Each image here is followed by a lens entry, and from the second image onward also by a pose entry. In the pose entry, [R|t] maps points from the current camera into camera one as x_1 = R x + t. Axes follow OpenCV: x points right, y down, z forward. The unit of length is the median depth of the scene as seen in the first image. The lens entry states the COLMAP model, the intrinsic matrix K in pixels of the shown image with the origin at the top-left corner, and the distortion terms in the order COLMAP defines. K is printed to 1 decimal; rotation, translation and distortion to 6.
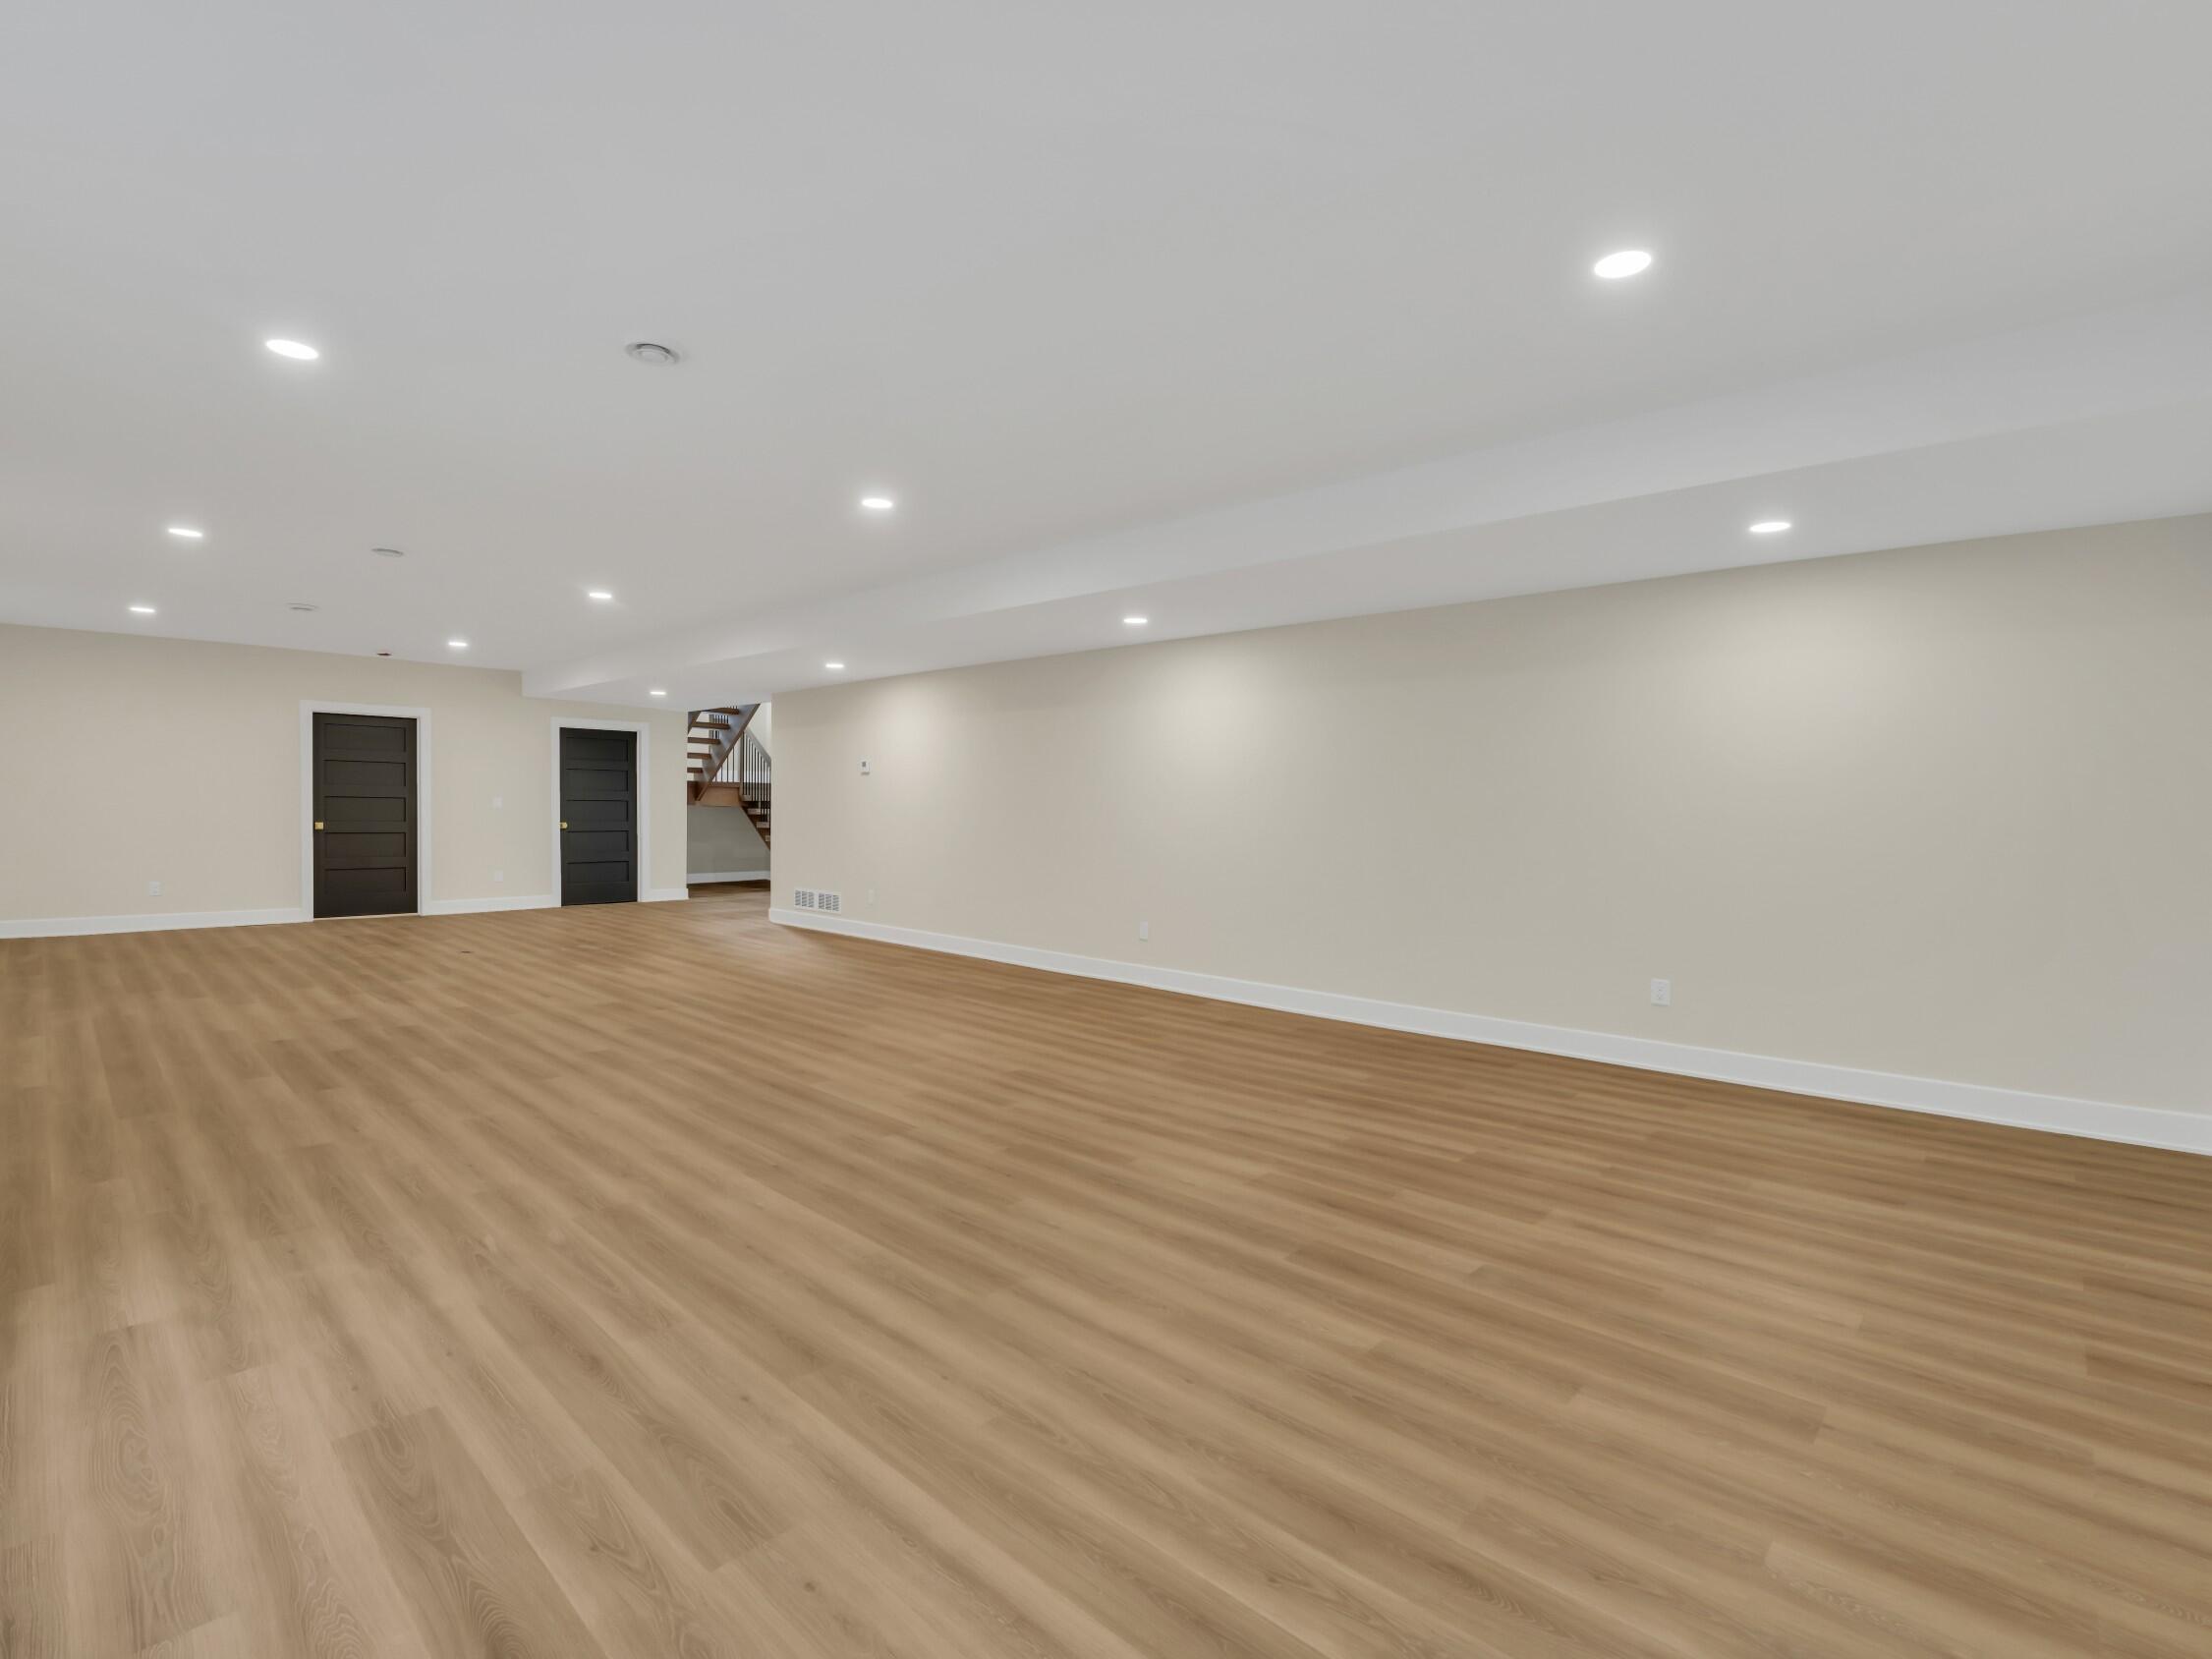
lens RADIAL K [[1034.2, 0, 1100.1], [0, 1034.2, 830.5], [0, 0, 1]] dist [-0.025445, -0.000242]
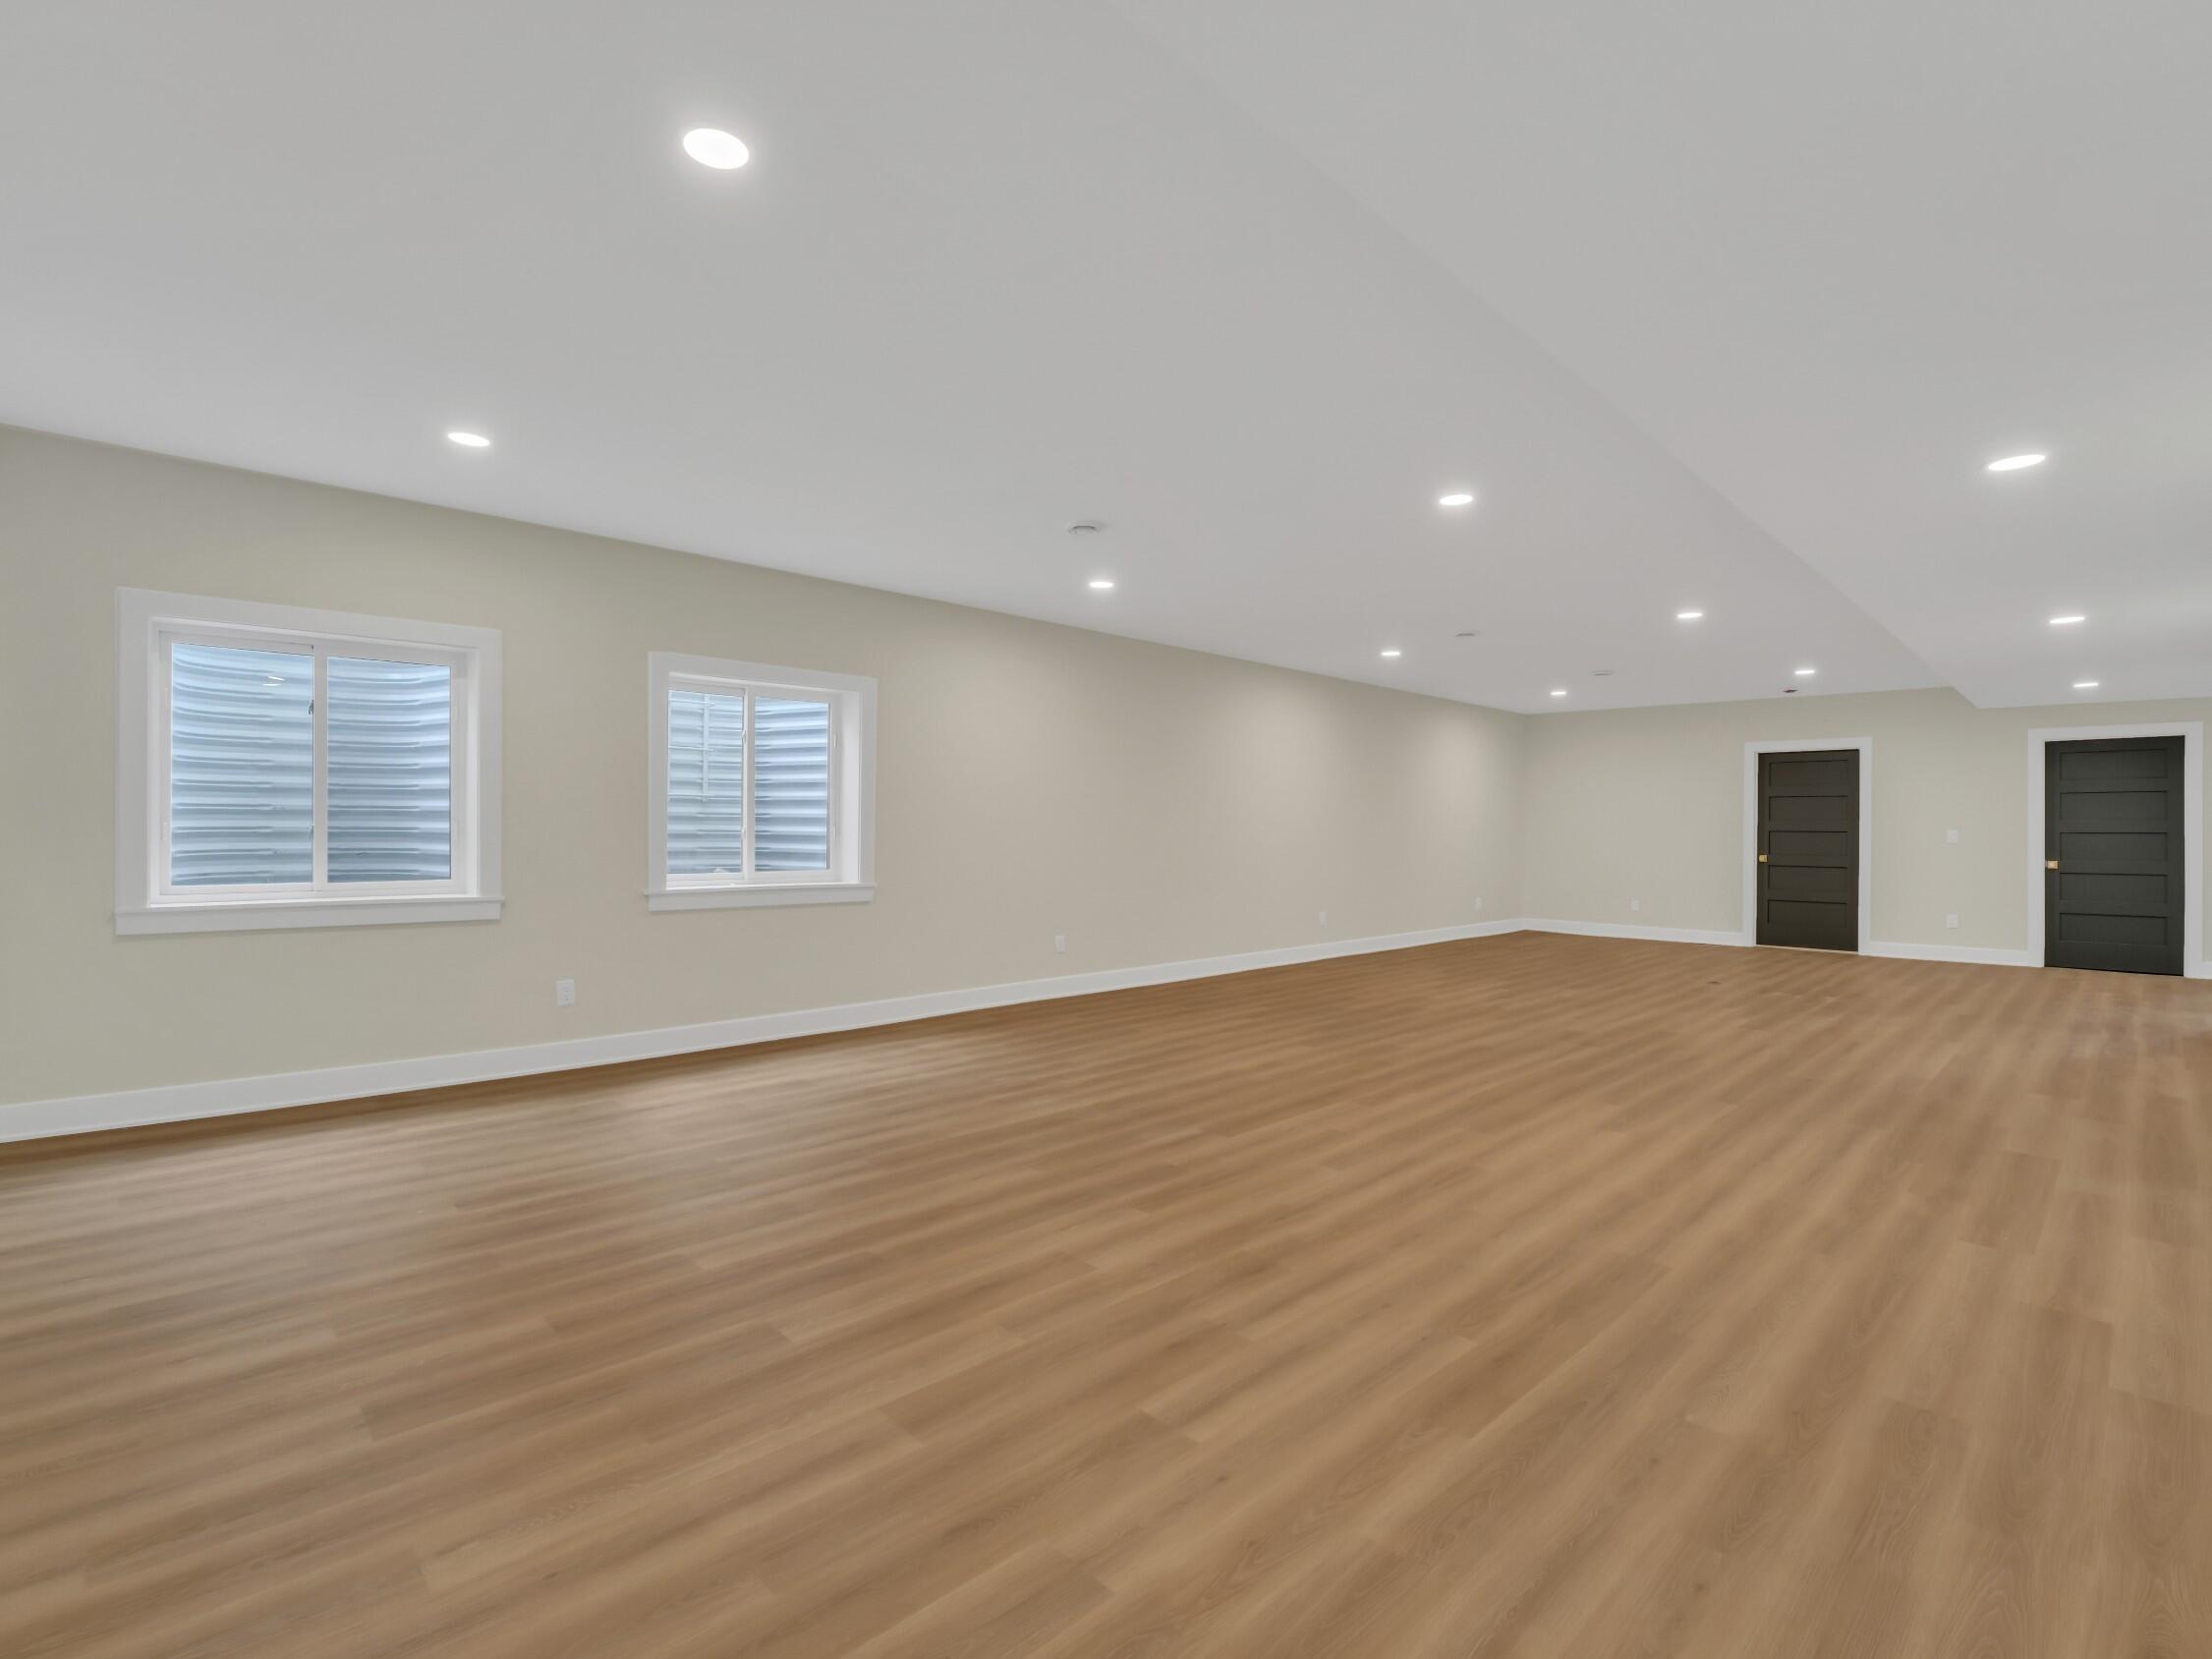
lens RADIAL K [[1034.2, 0, 1100.7], [0, 1034.2, 829.8], [0, 0, 1]] dist [-0.025445, -0.000242]
pose [[-0.058106, -0.013351, -0.998221, 0.347486], [-0.028247, 0.999532, -0.011724, -0.002685], [0.997911, 0.027516, -0.058456, 0.366224]]
